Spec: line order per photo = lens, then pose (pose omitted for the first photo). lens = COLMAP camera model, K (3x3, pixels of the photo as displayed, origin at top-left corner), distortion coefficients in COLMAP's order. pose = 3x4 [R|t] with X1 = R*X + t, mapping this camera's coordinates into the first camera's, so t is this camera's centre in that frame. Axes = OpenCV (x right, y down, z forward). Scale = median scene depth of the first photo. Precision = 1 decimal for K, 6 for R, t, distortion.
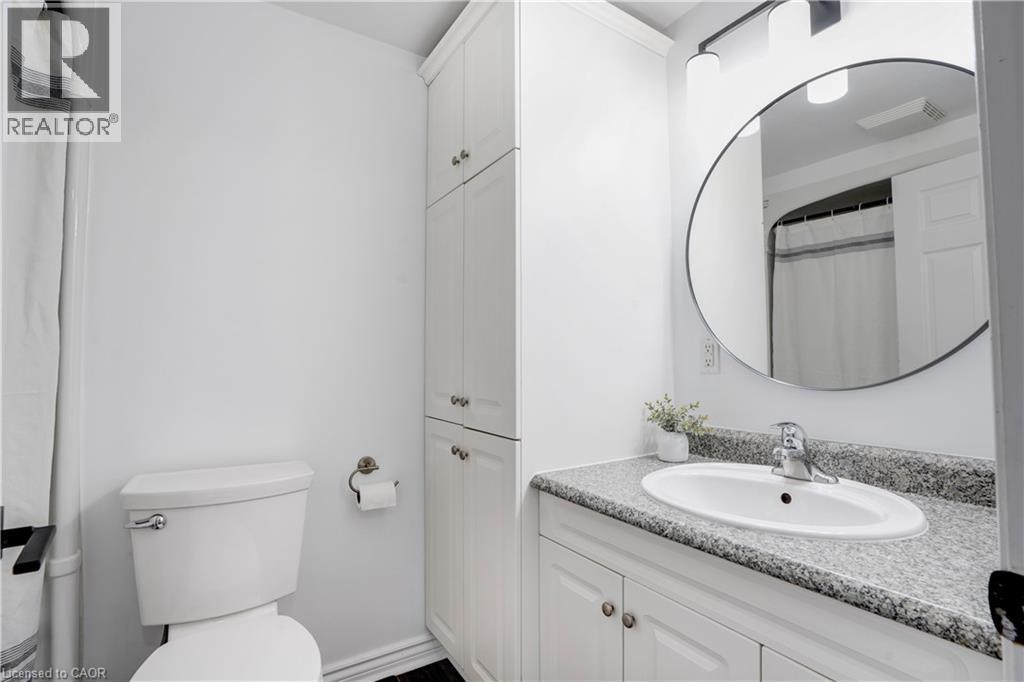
lens RADIAL K [[487.5, 0, 512.0], [0, 487.5, 341.0], [0, 0, 1]] dist [-0.002498, -0.000055]
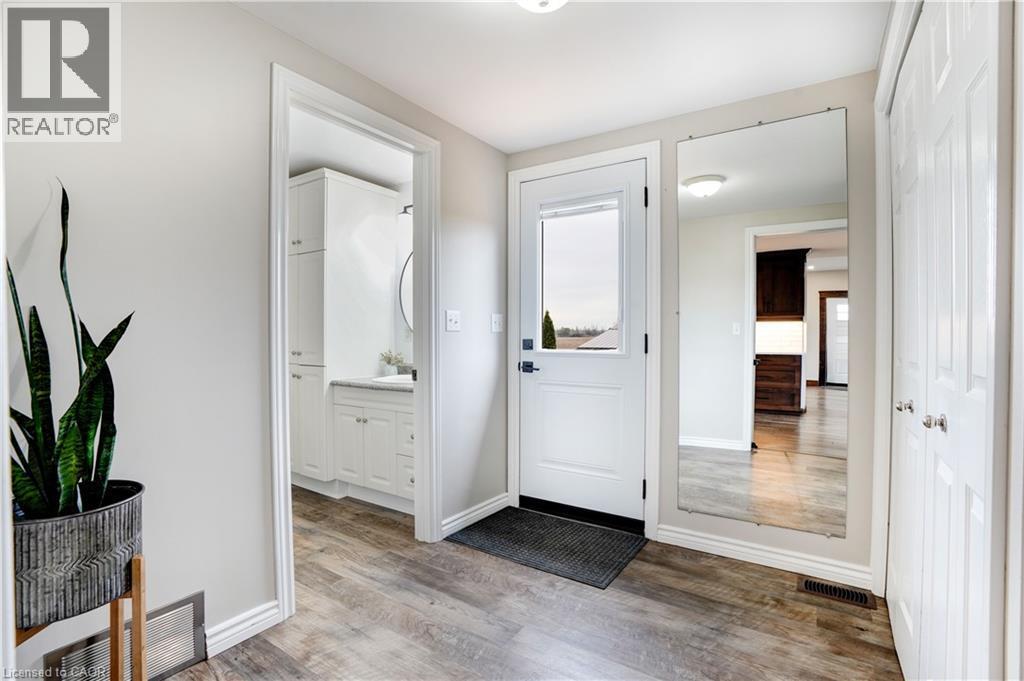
lens RADIAL K [[487.5, 0, 512.0], [0, 487.5, 340.5], [0, 0, 1]] dist [-0.002498, -0.000055]
pose [[0.922167, 0.003280, 0.386778, -0.064718], [-0.022616, 0.998710, 0.045453, -0.064781], [-0.386130, -0.050663, 0.921052, -1.546447]]
